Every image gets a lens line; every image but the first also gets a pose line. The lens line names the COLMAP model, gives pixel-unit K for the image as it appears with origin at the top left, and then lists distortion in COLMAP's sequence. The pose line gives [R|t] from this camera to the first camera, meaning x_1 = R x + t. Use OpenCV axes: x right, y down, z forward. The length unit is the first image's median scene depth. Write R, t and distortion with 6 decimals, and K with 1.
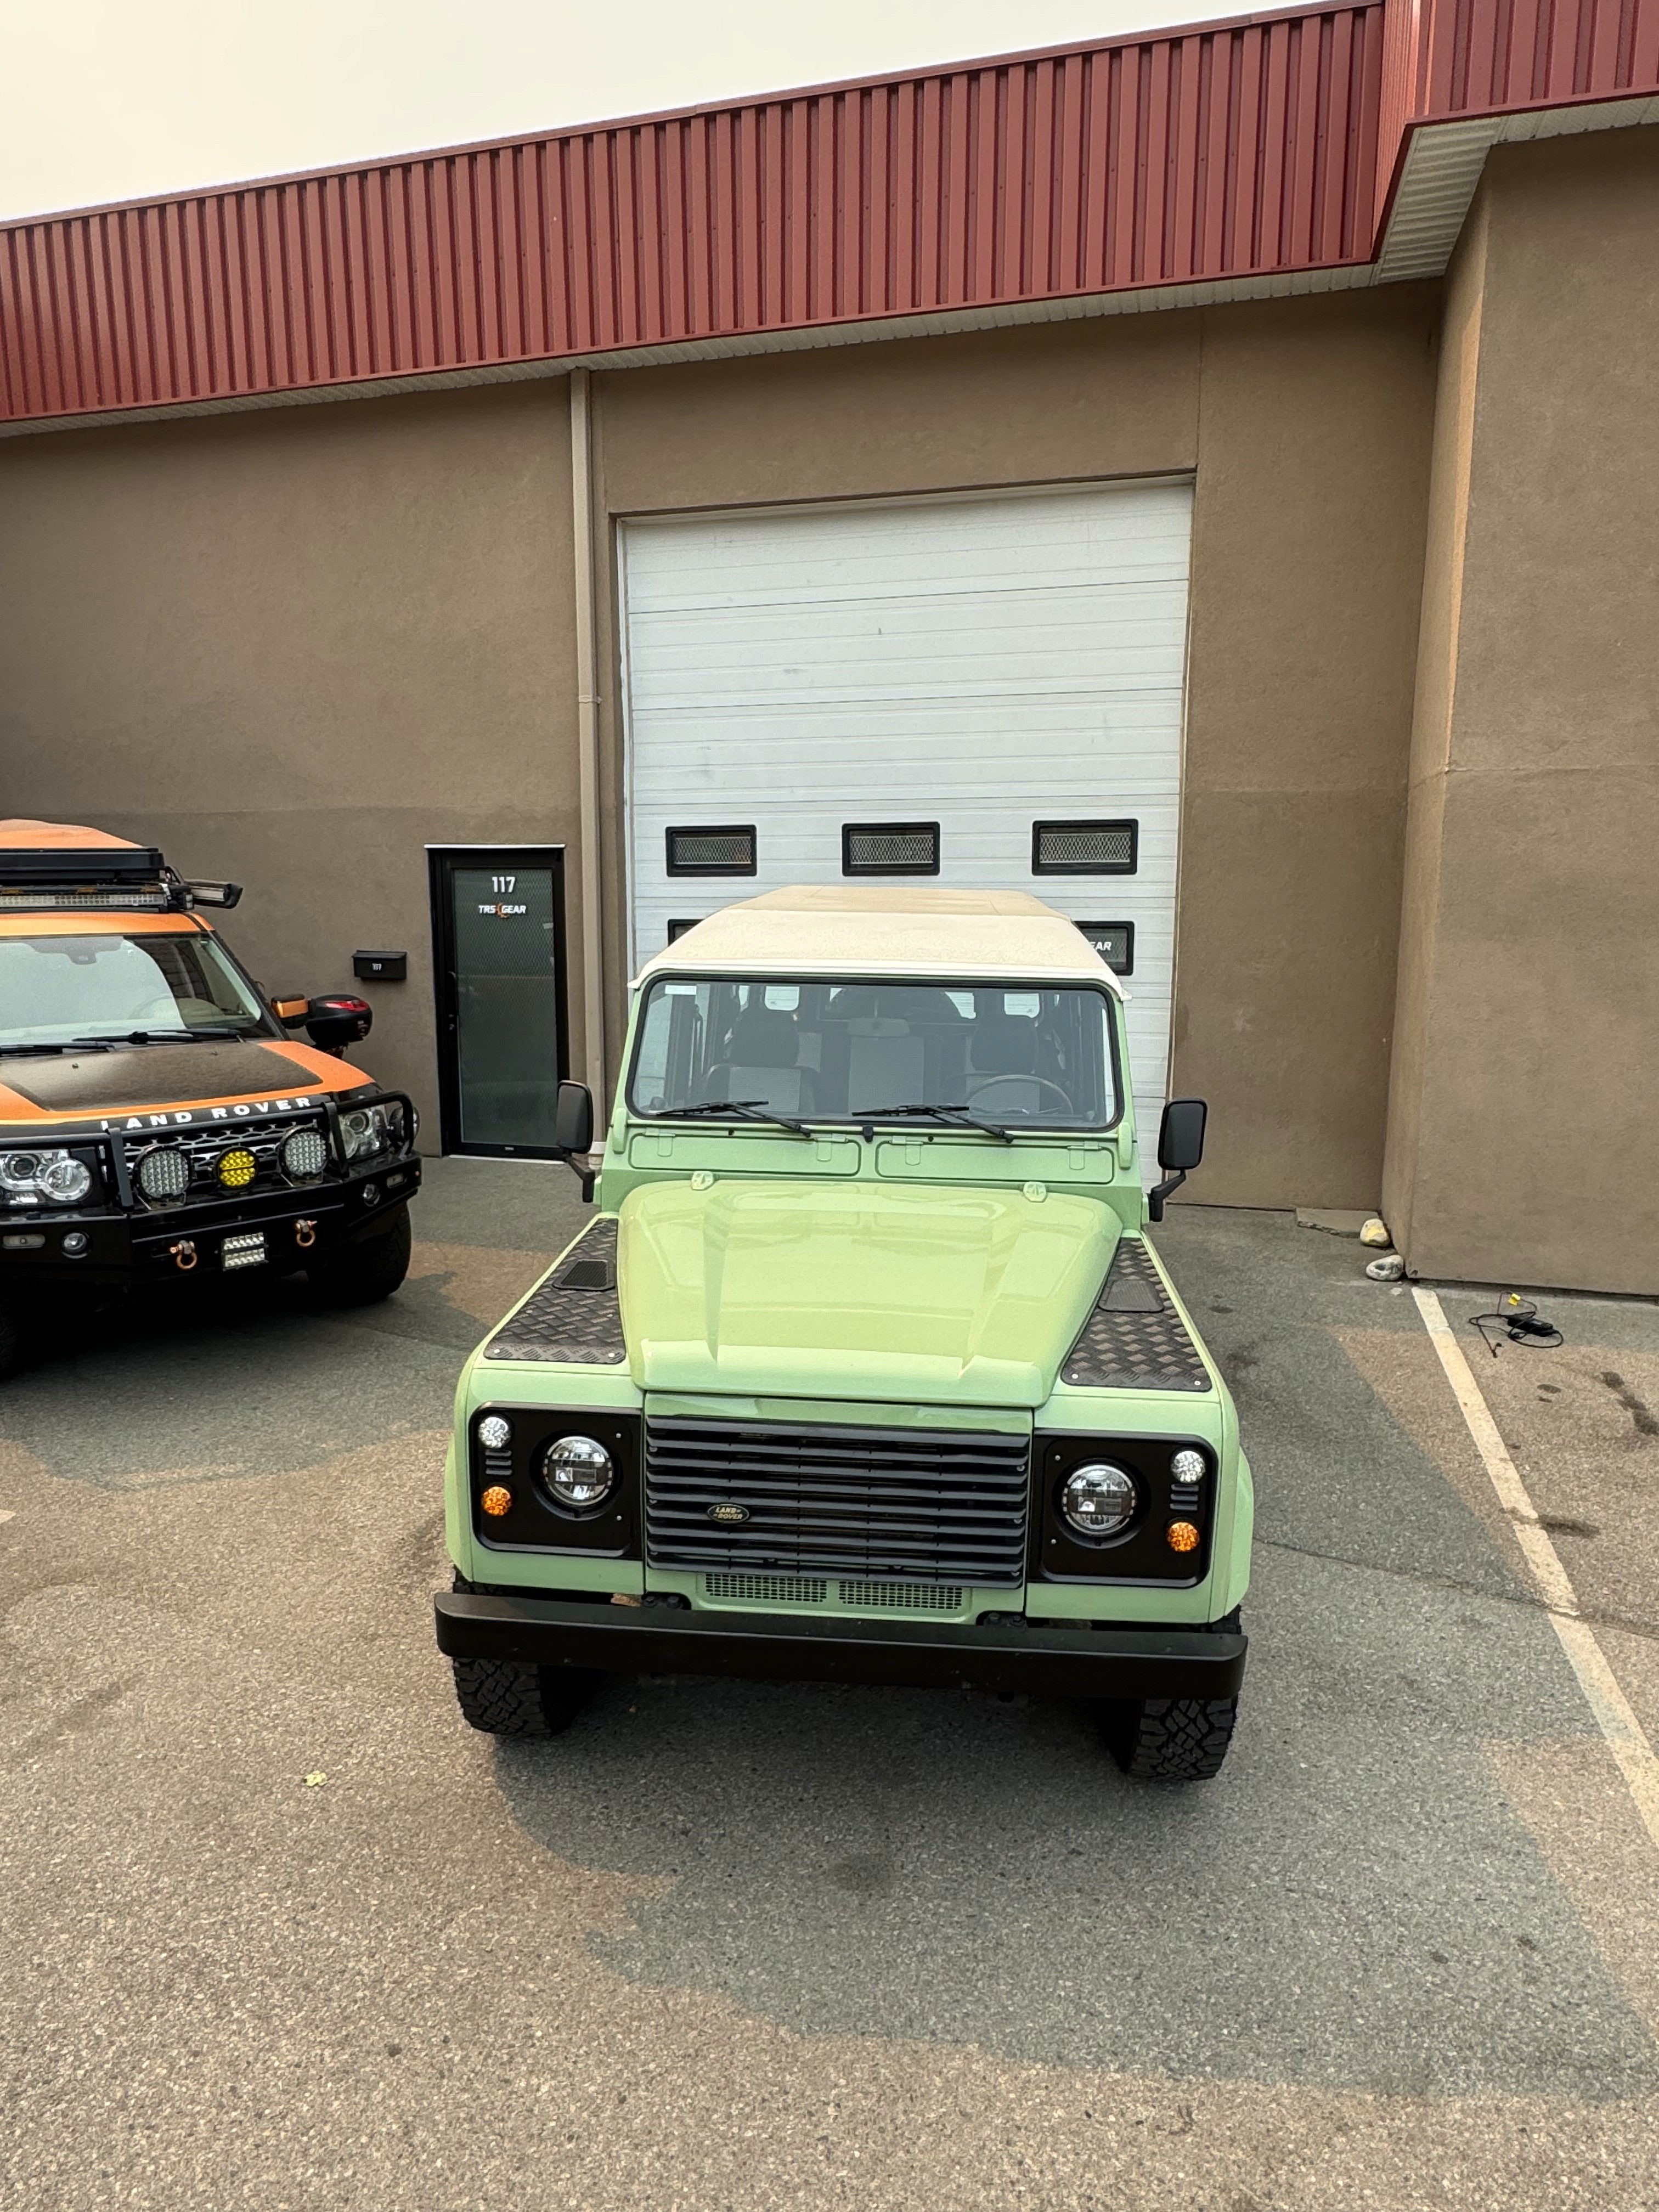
lens RADIAL K [[1348.9, 0, 850.9], [0, 1348.9, 1110.9], [0, 0, 1]] dist [0.000148, -0.000539]
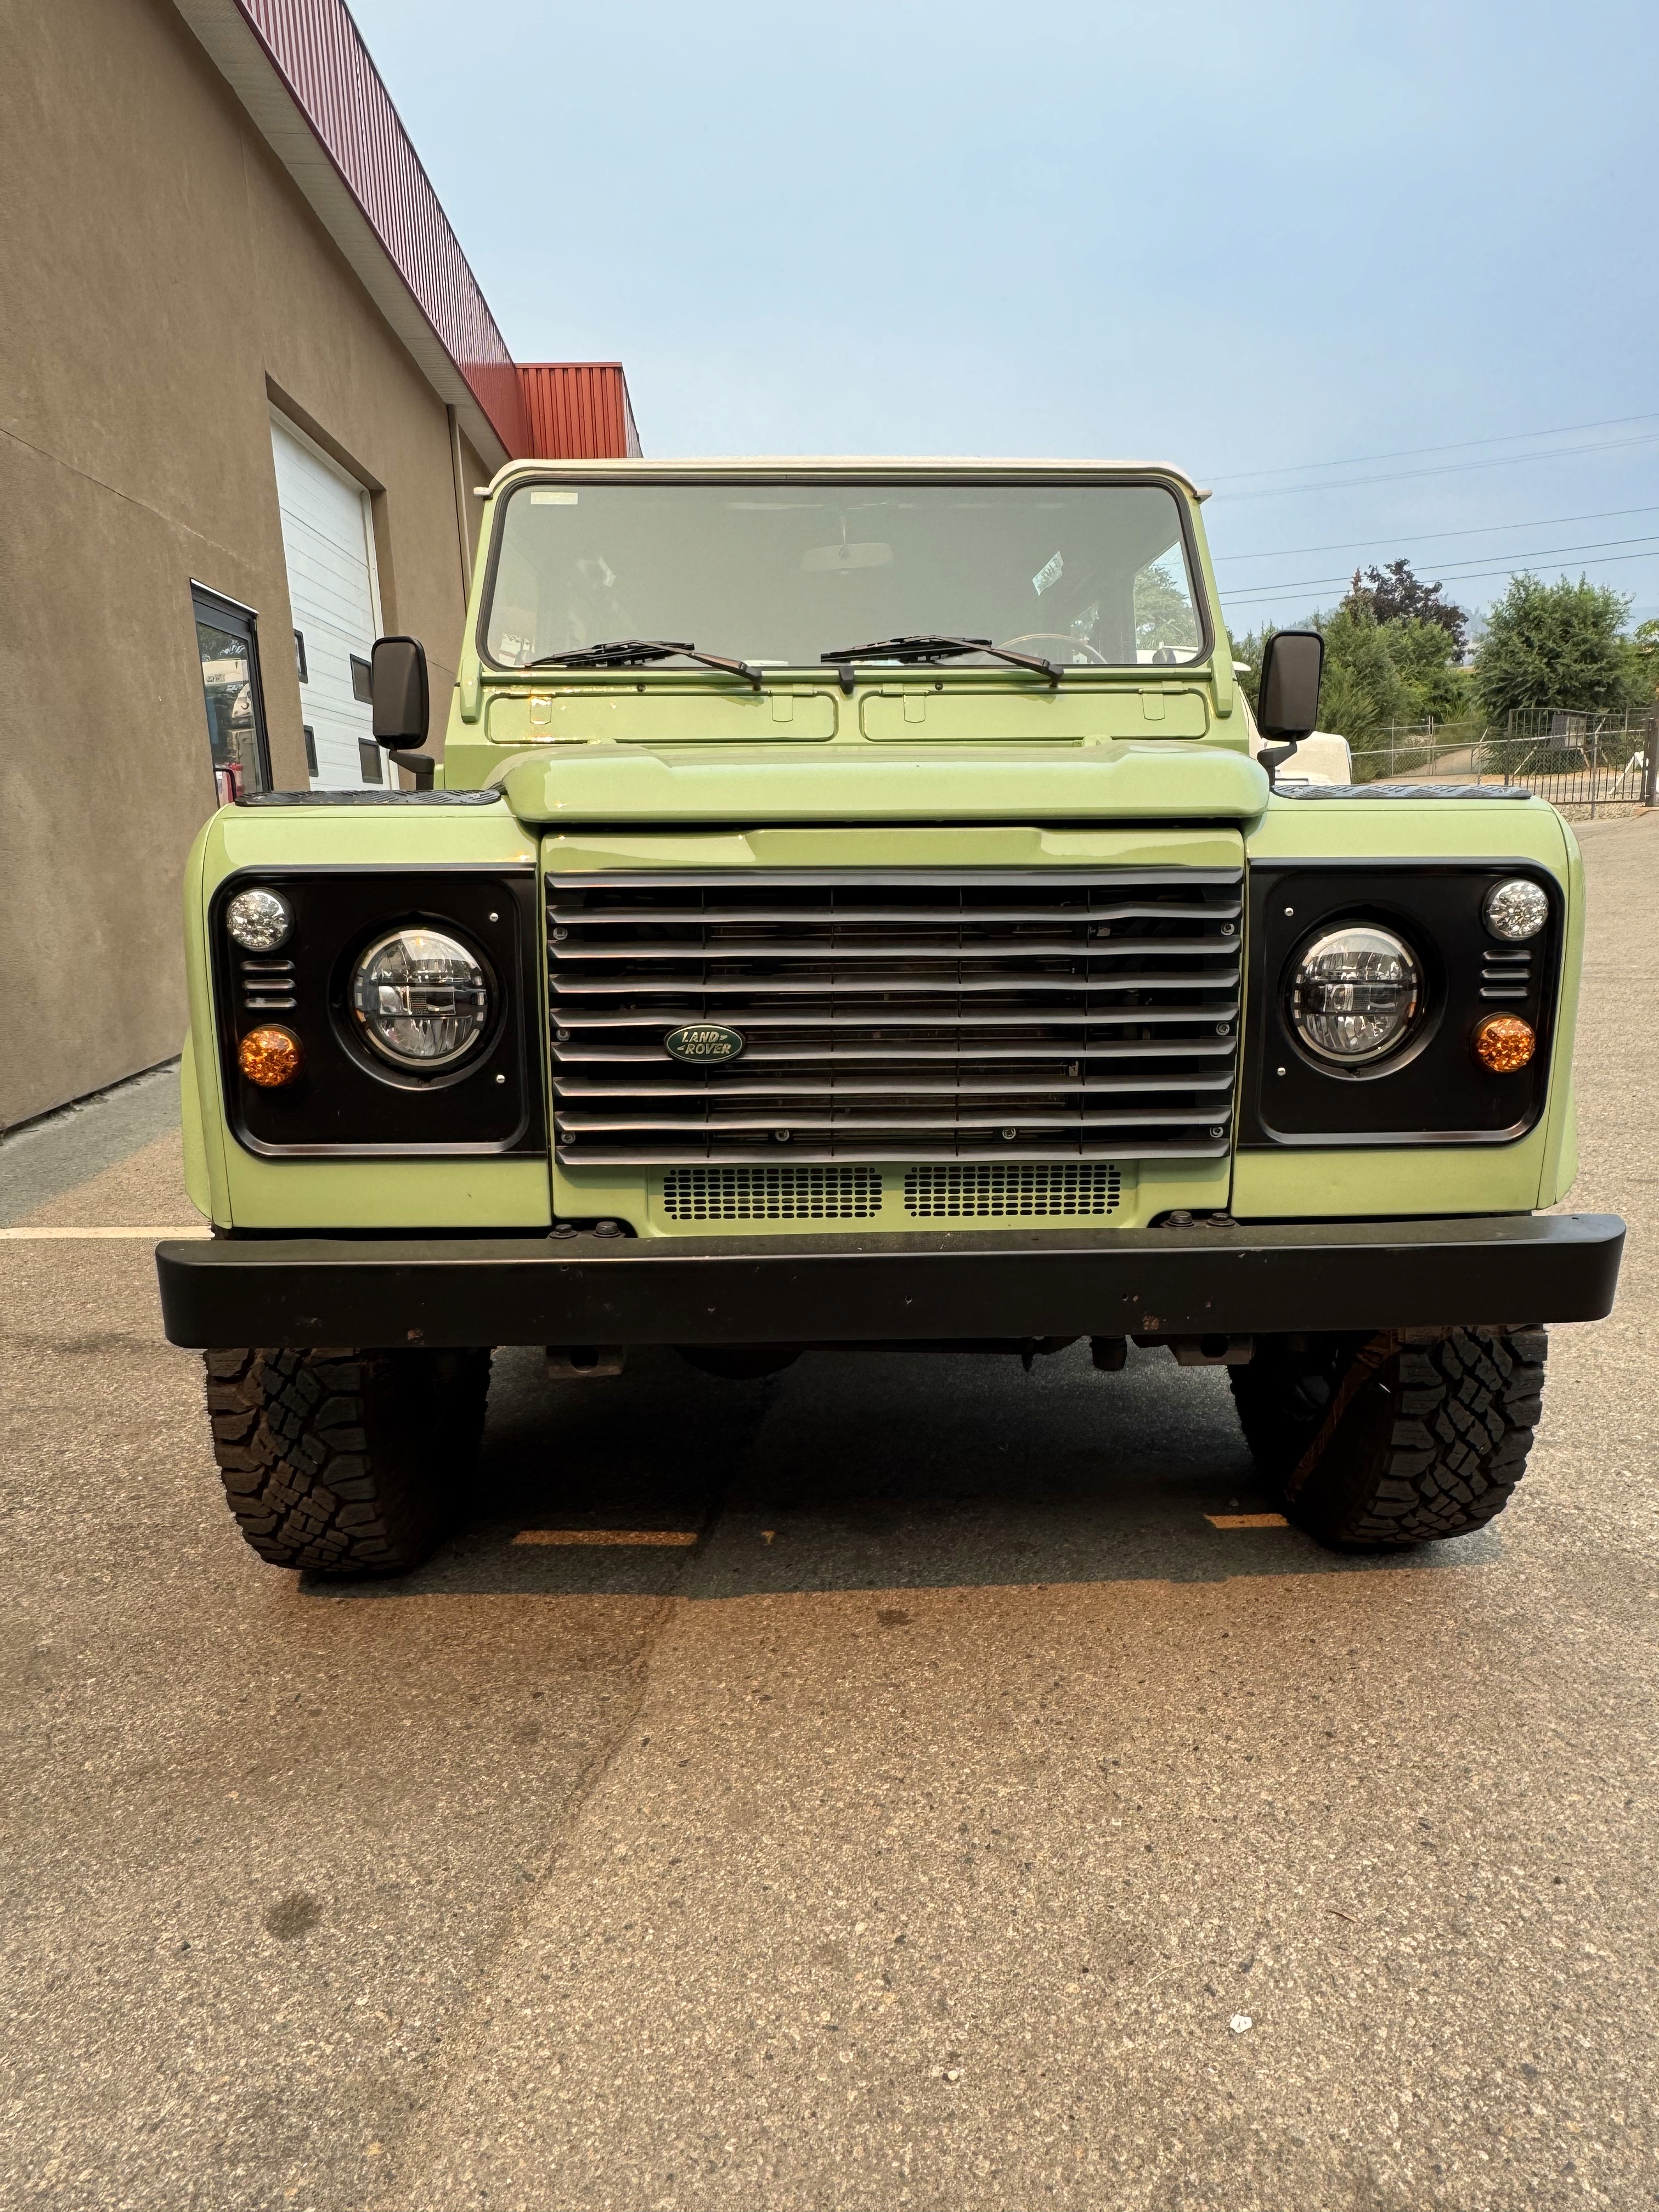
lens RADIAL K [[1419.7, 0, 829.5], [0, 1419.7, 1106.0], [0, 0, 1]] dist [-0.005122, 0.002891]
pose [[0.995633, -0.042973, 0.082872, -0.086646], [0.044527, 0.998864, -0.016995, 0.328948], [-0.082048, 0.020611, 0.996415, 0.413575]]
